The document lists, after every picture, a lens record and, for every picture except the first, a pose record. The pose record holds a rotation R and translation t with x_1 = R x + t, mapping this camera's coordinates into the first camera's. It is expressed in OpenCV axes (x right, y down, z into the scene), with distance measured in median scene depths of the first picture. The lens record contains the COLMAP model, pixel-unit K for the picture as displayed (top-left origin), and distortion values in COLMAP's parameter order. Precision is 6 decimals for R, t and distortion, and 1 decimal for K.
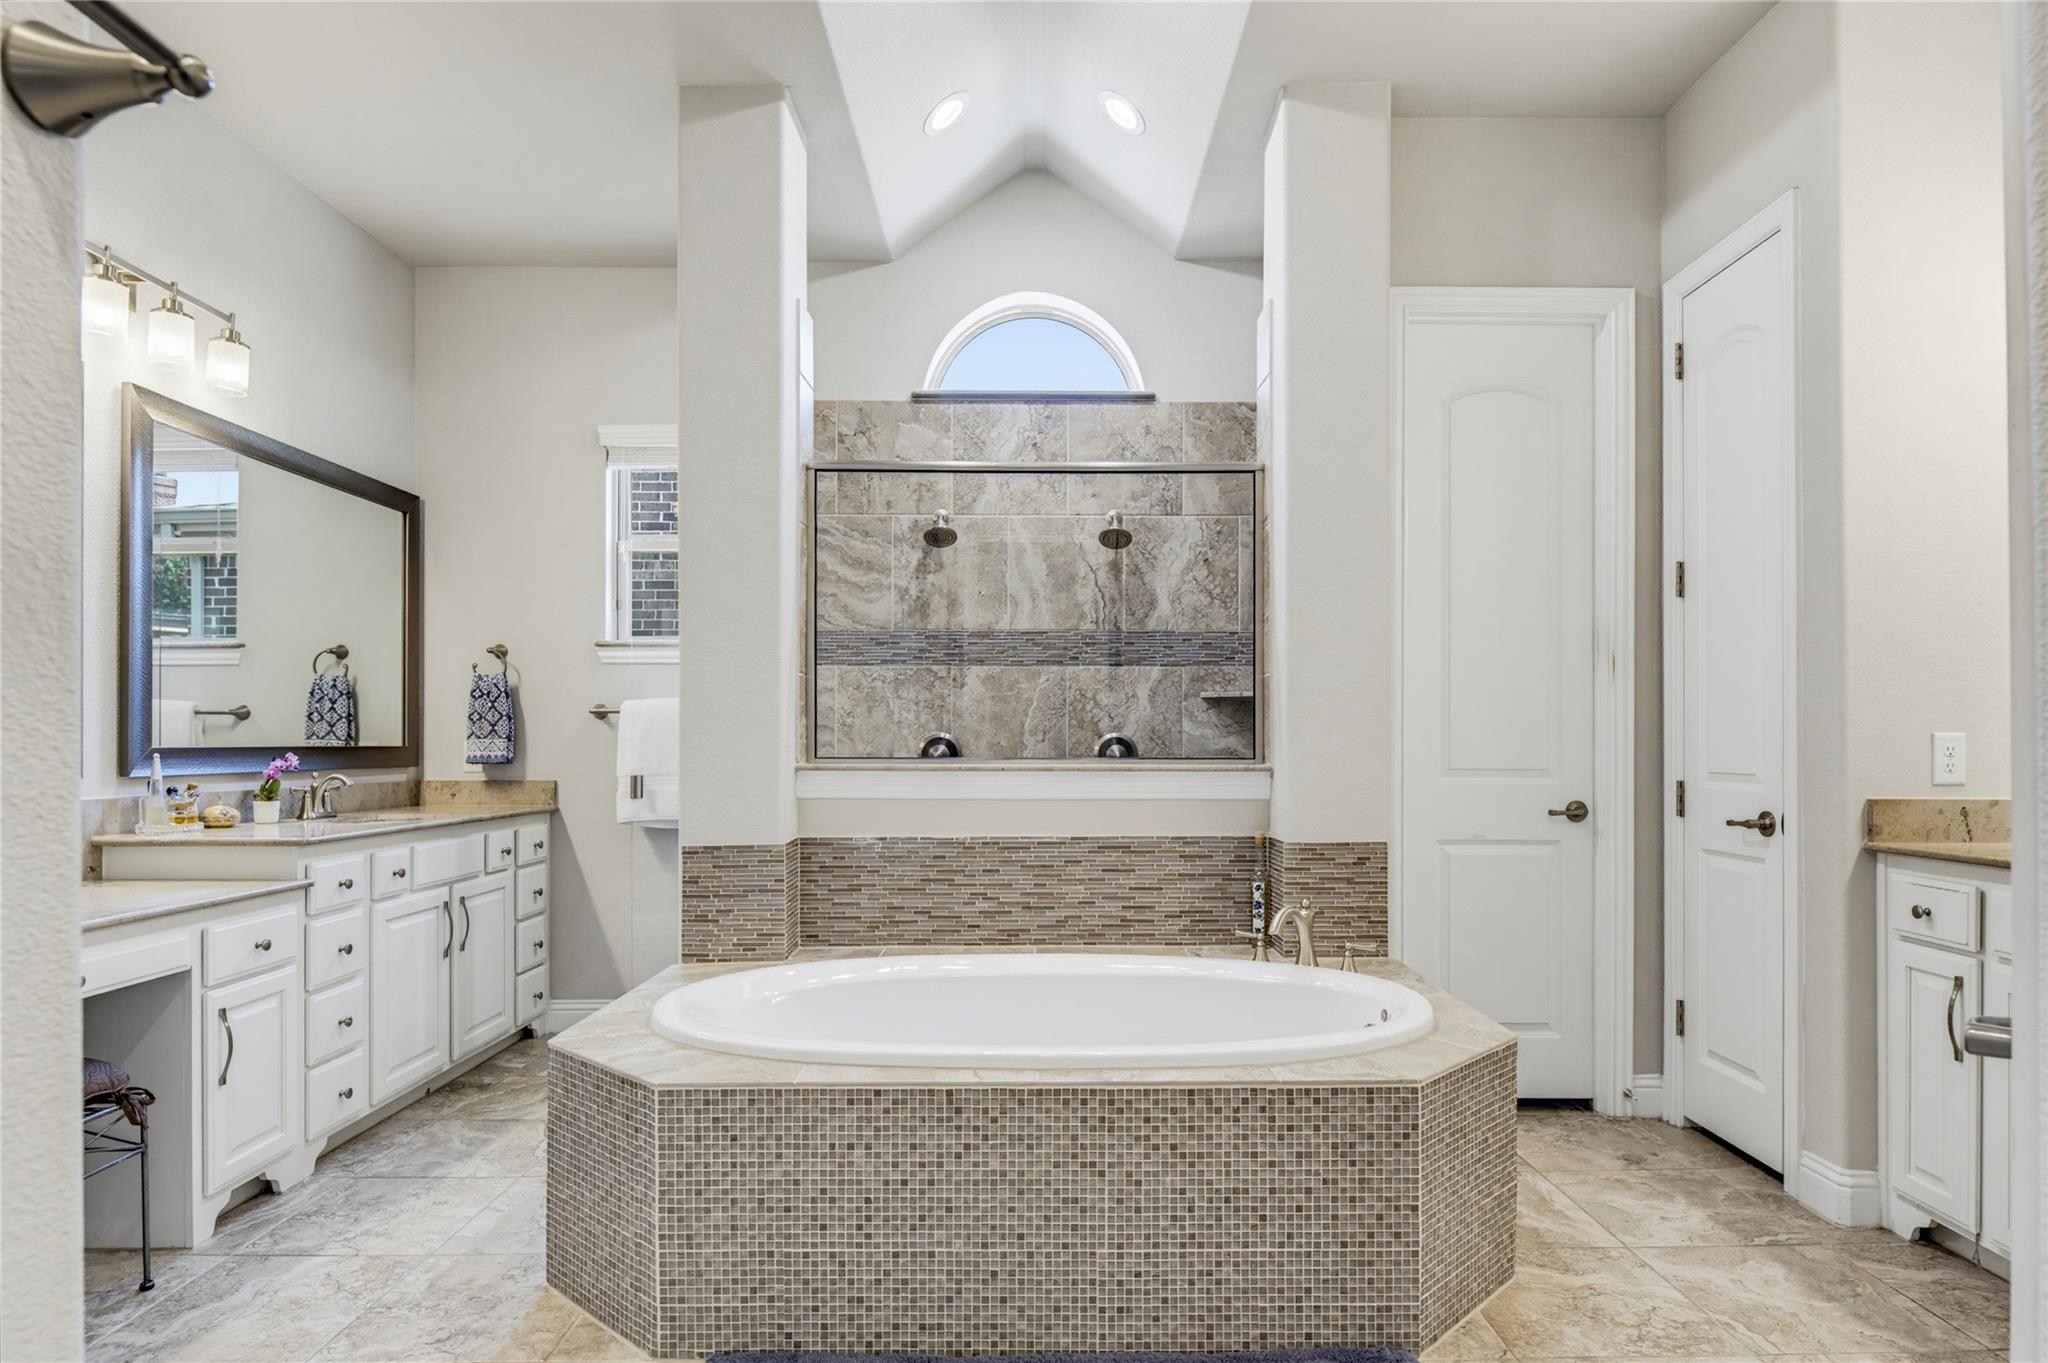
lens RADIAL K [[1105.8, 0, 1026.1], [0, 1105.8, 737.1], [0, 0, 1]] dist [-0.002987, -0.000384]
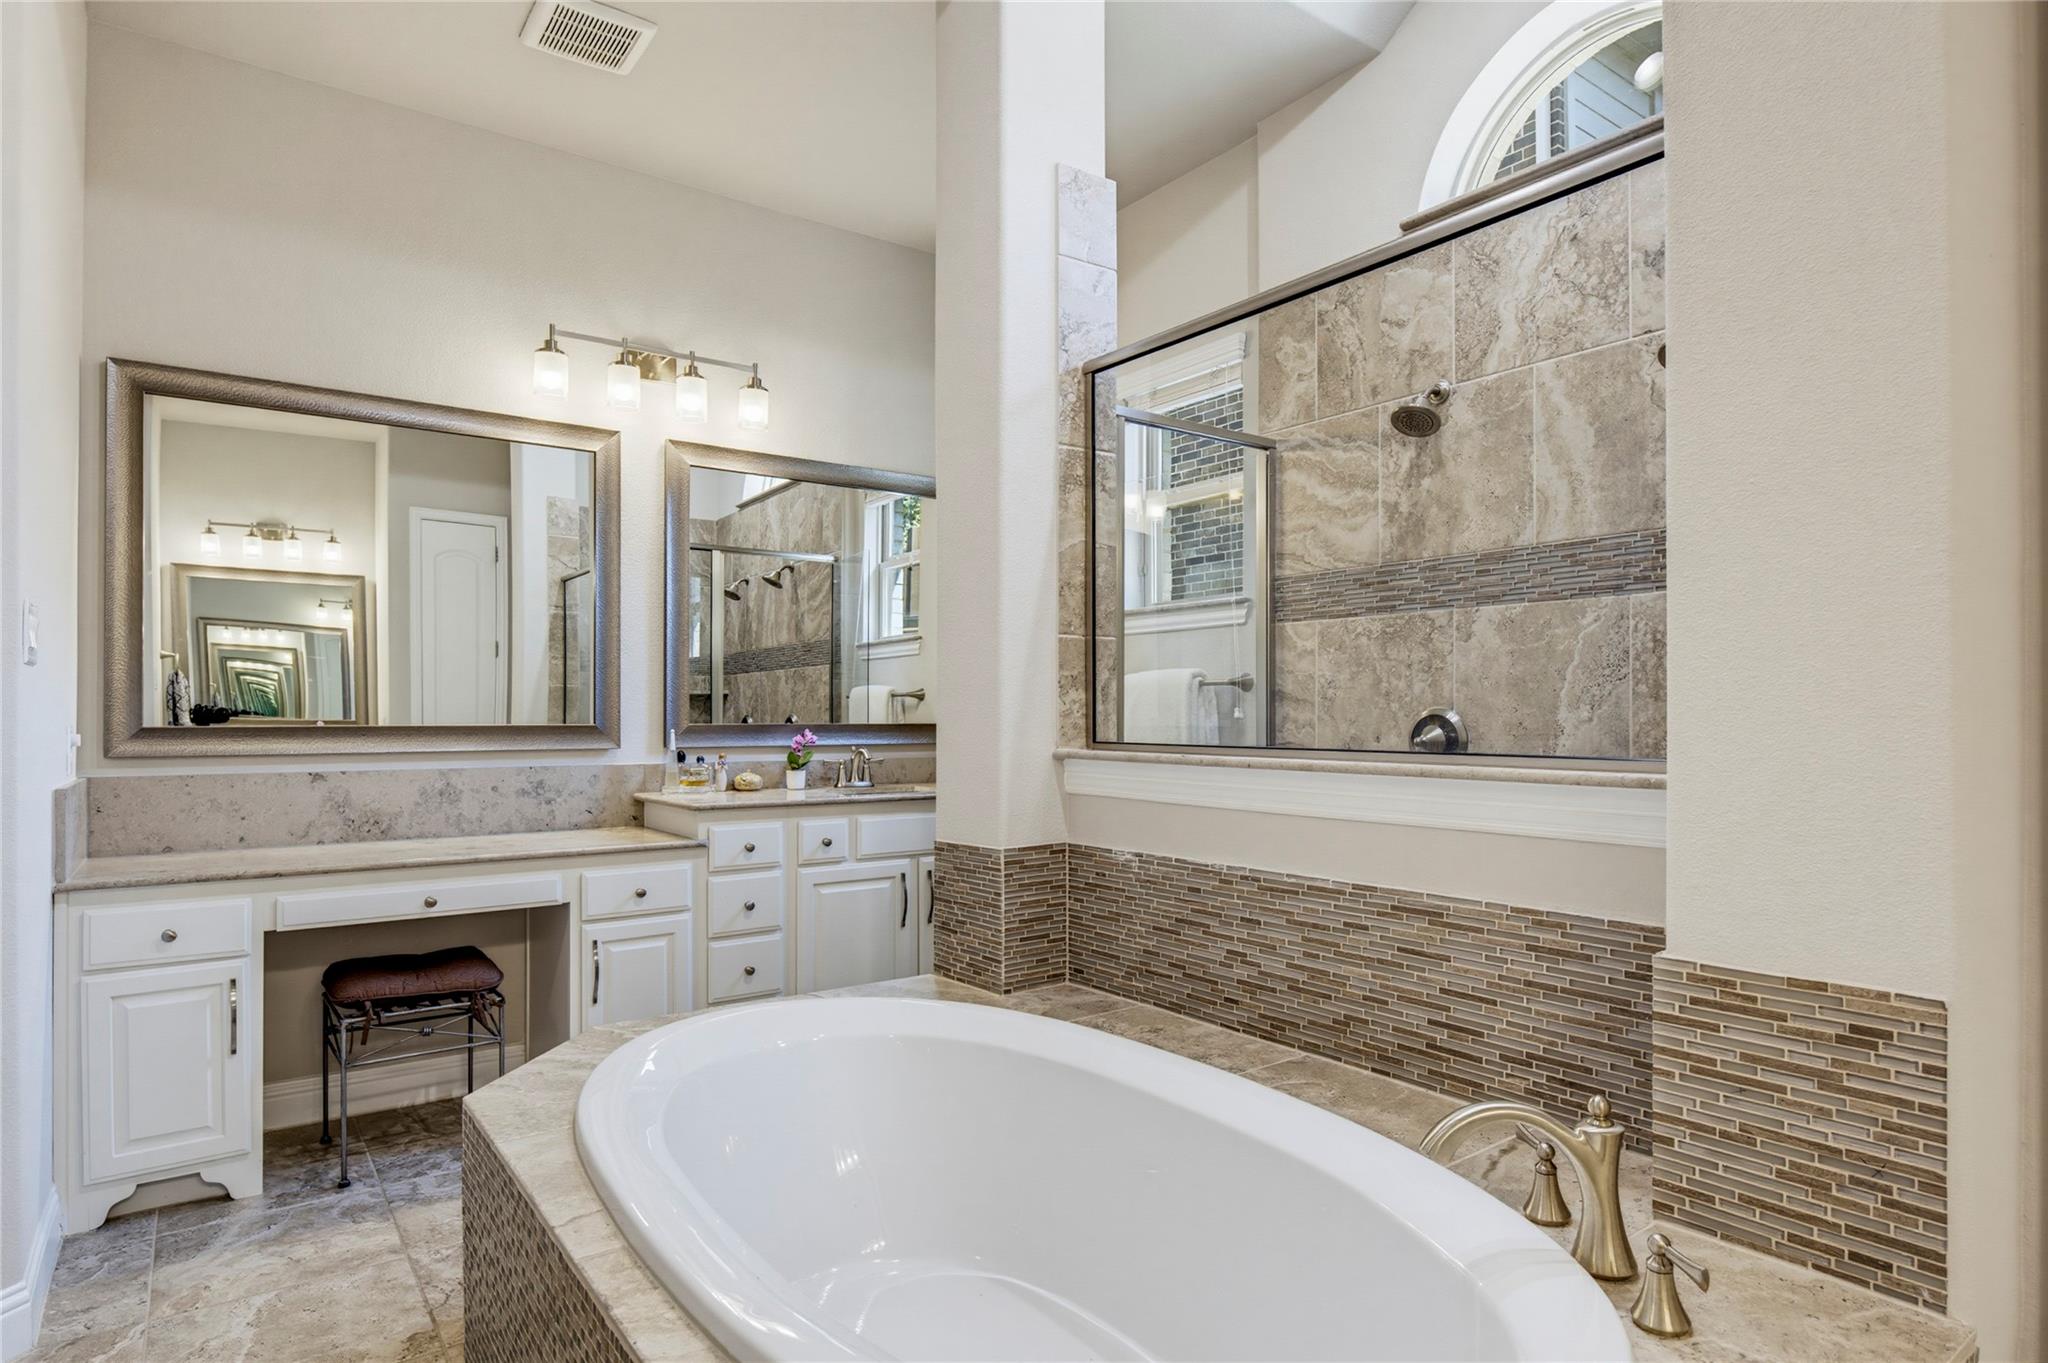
lens RADIAL K [[1106.4, 0, 1024.1], [0, 1106.4, 712.2], [0, 0, 1]] dist [-0.004640, -0.000949]
pose [[0.597100, -0.003243, -0.802160, 0.321052], [0.003830, 0.999992, -0.001192, -0.001429], [0.802158, -0.002361, 0.597108, 0.393071]]
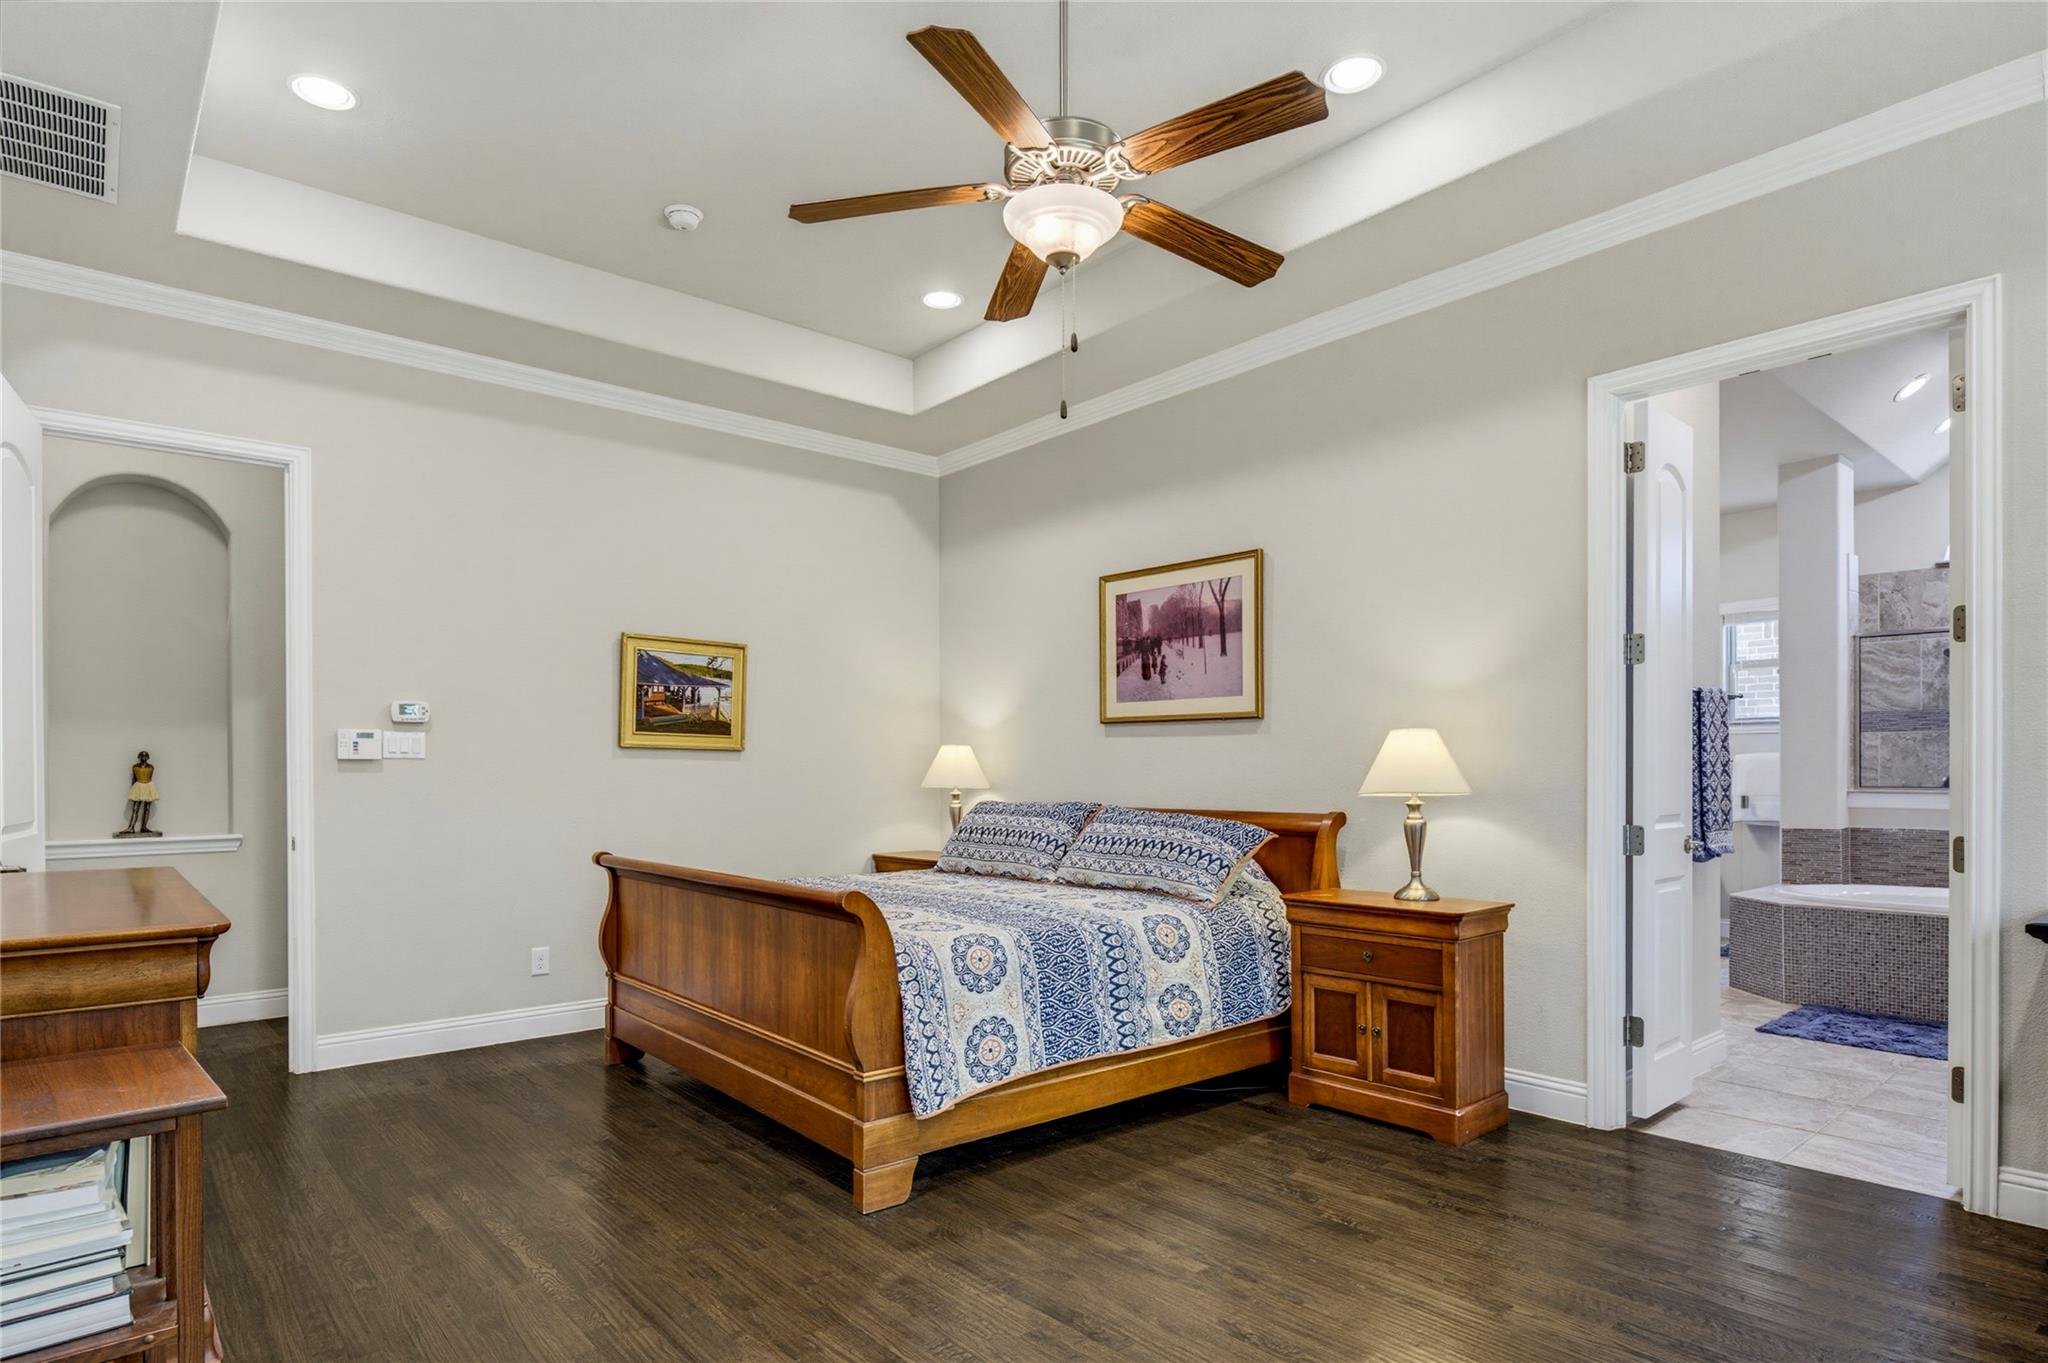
lens RADIAL K [[1091.4, 0, 1043.8], [0, 1091.4, 765.9], [0, 0, 1]] dist [-0.006240, -0.001137]
pose [[0.656609, -0.002457, -0.754228, 0.242031], [0.002308, 0.999997, -0.001249, -0.014394], [0.754228, -0.000921, 0.656612, -1.046737]]
